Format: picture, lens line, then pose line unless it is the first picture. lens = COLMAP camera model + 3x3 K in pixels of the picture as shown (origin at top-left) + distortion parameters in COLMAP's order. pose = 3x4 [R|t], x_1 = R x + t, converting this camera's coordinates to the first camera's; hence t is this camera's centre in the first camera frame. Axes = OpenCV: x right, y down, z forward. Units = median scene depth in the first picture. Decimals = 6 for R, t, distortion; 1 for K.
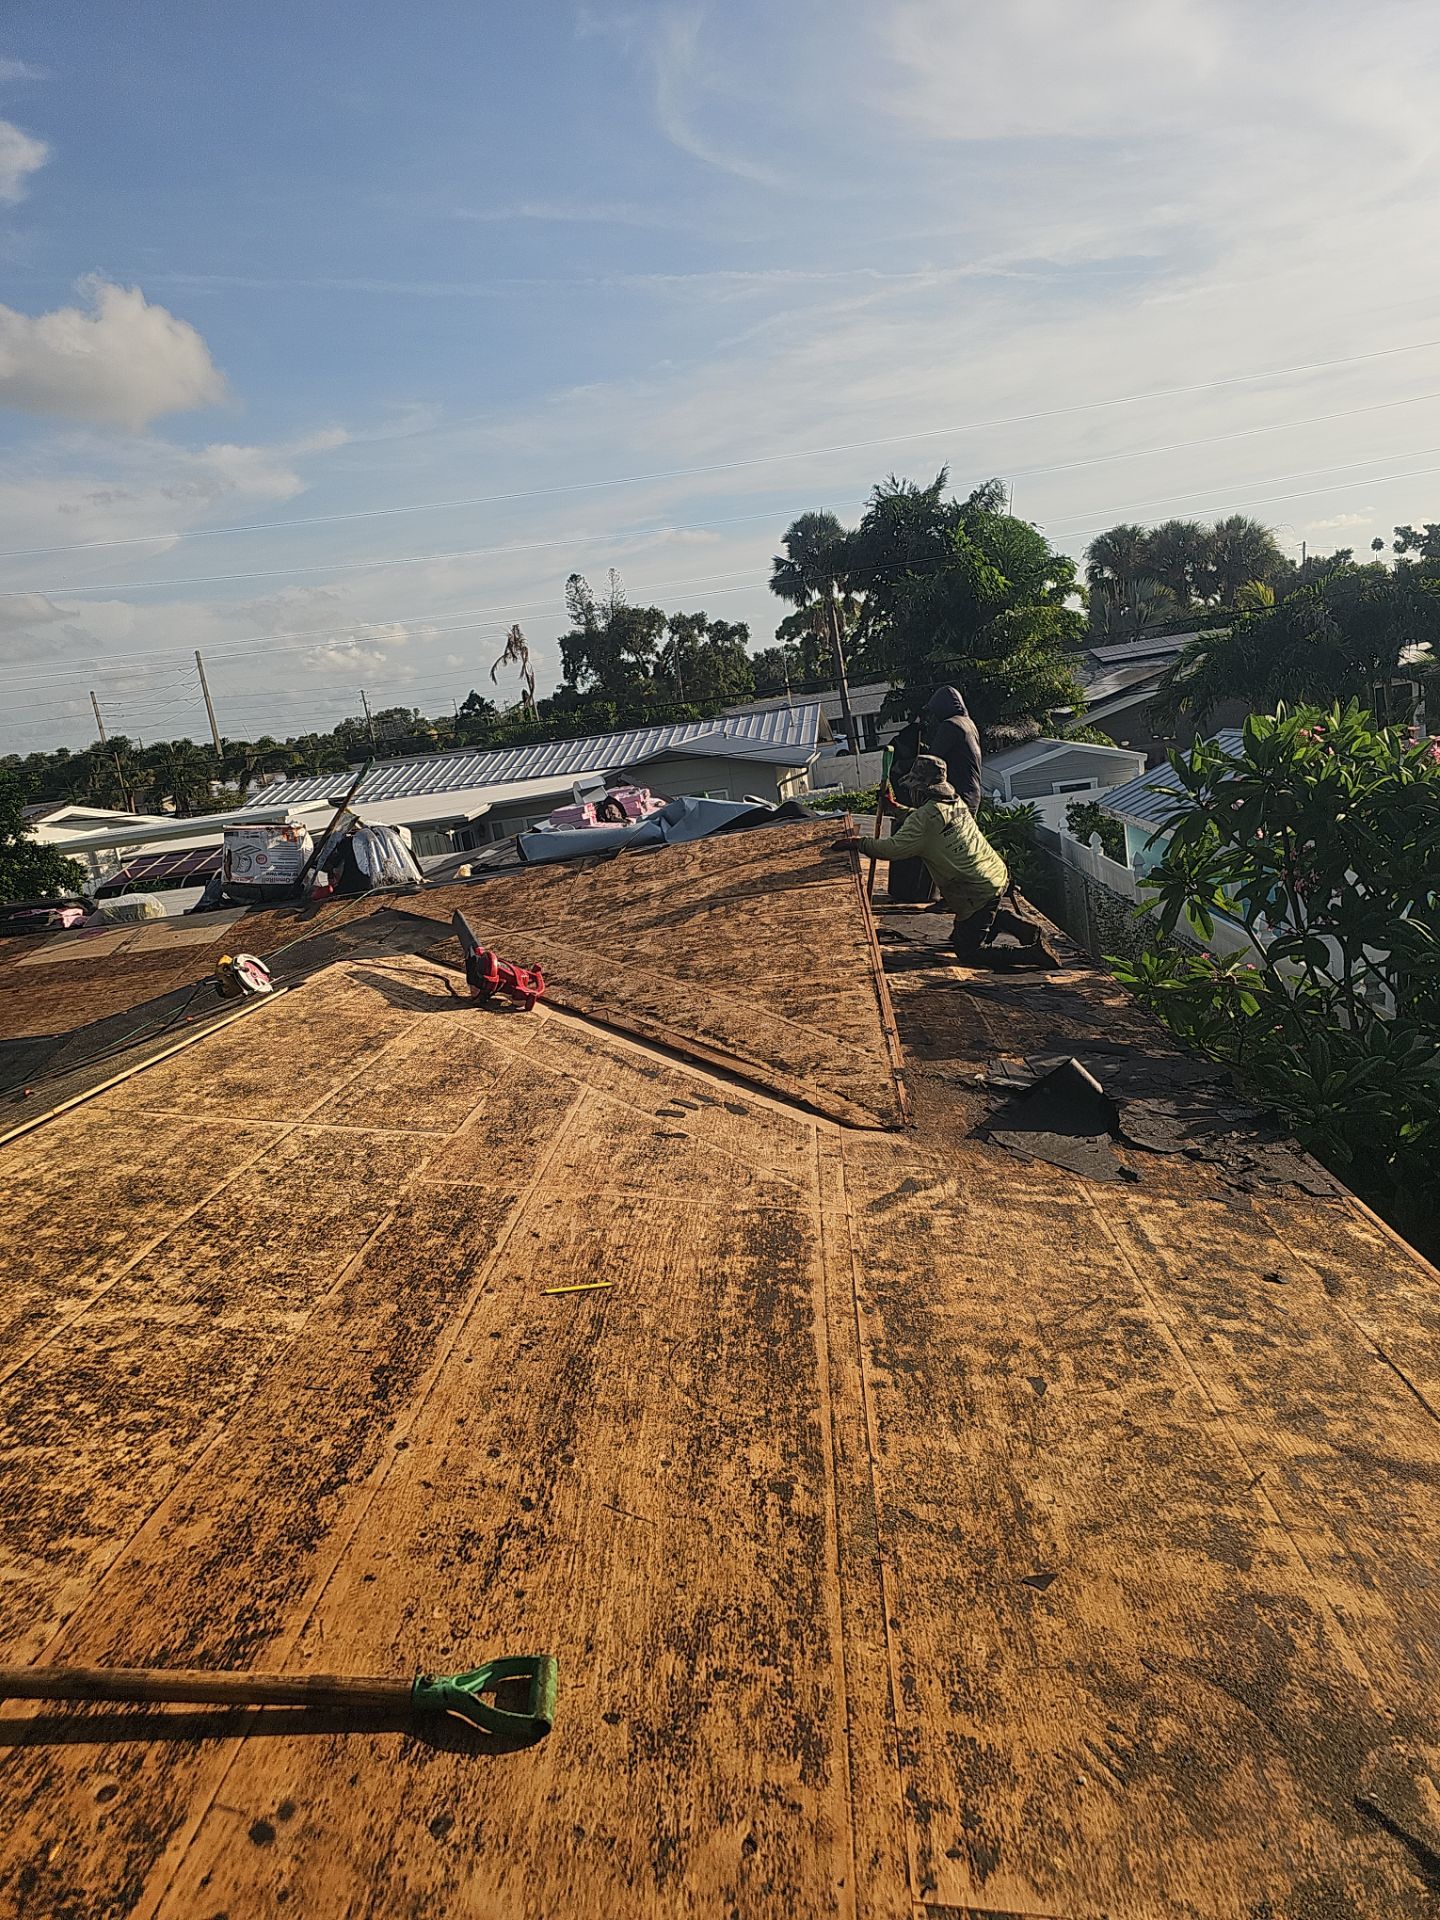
lens RADIAL K [[1186.8, 0, 720.0], [0, 1186.8, 960.0], [0, 0, 1]] dist [0.076771, -0.090639]
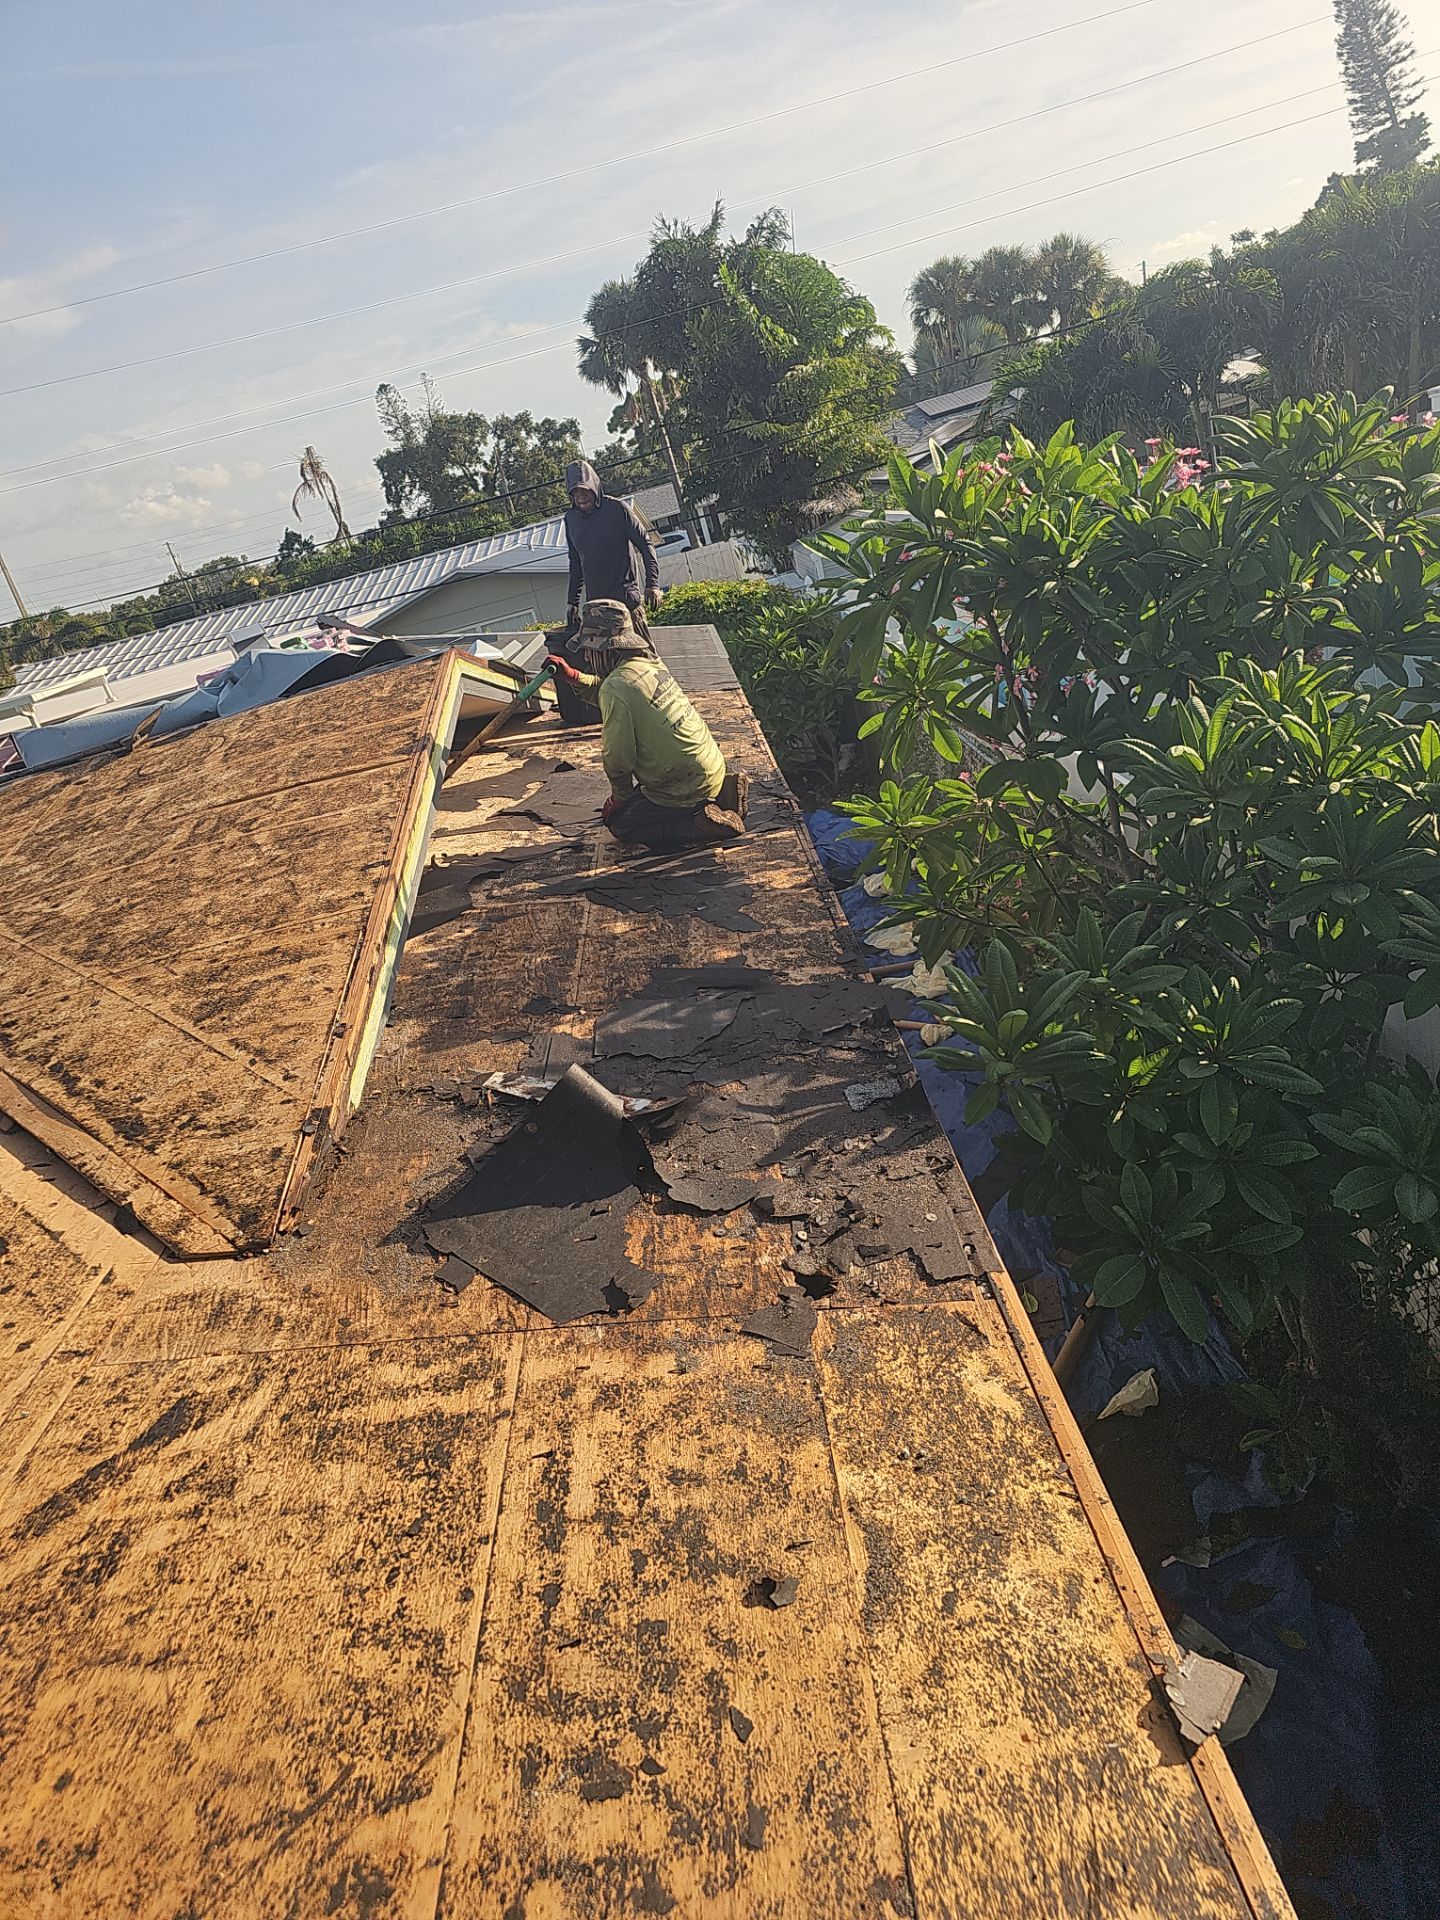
lens RADIAL K [[1177.8, 0, 720.8], [0, 1177.8, 924.3], [0, 0, 1]] dist [0.029558, -0.000695]
pose [[0.988360, -0.140392, 0.058611, 0.042207], [0.131575, 0.982213, 0.133958, -0.006969], [-0.076376, -0.124687, 0.989252, 0.051409]]
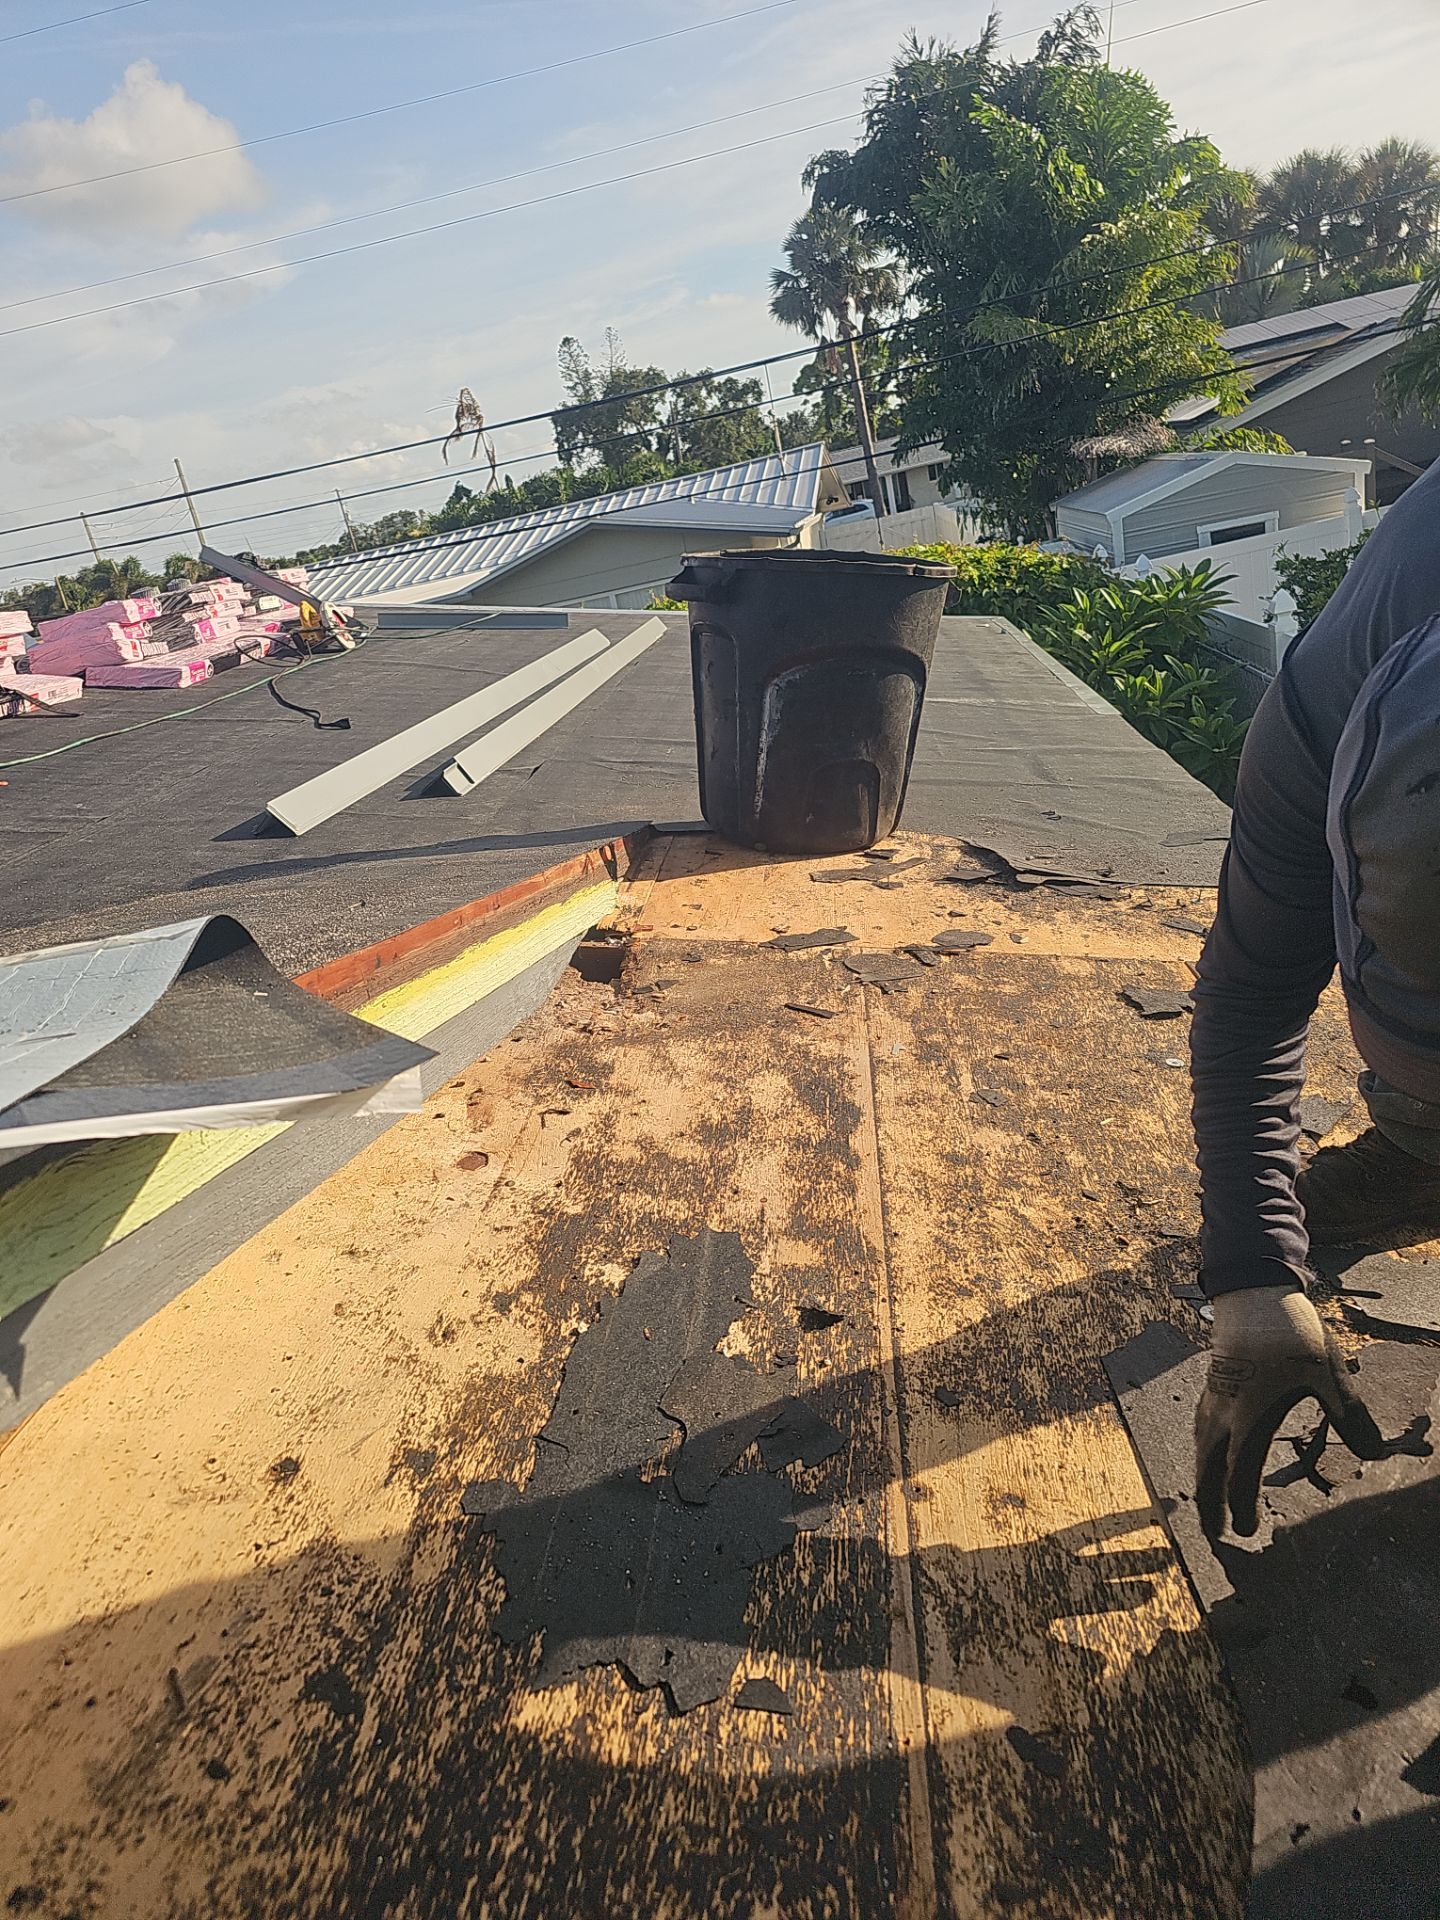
lens RADIAL K [[1095.4, 0, 714.8], [0, 1095.4, 935.9], [0, 0, 1]] dist [0.006367, 0.000829]
pose [[0.996929, -0.045420, -0.063787, 0.038001], [0.055682, 0.983929, 0.169655, -0.030218], [0.055057, -0.172685, 0.983437, 0.230008]]
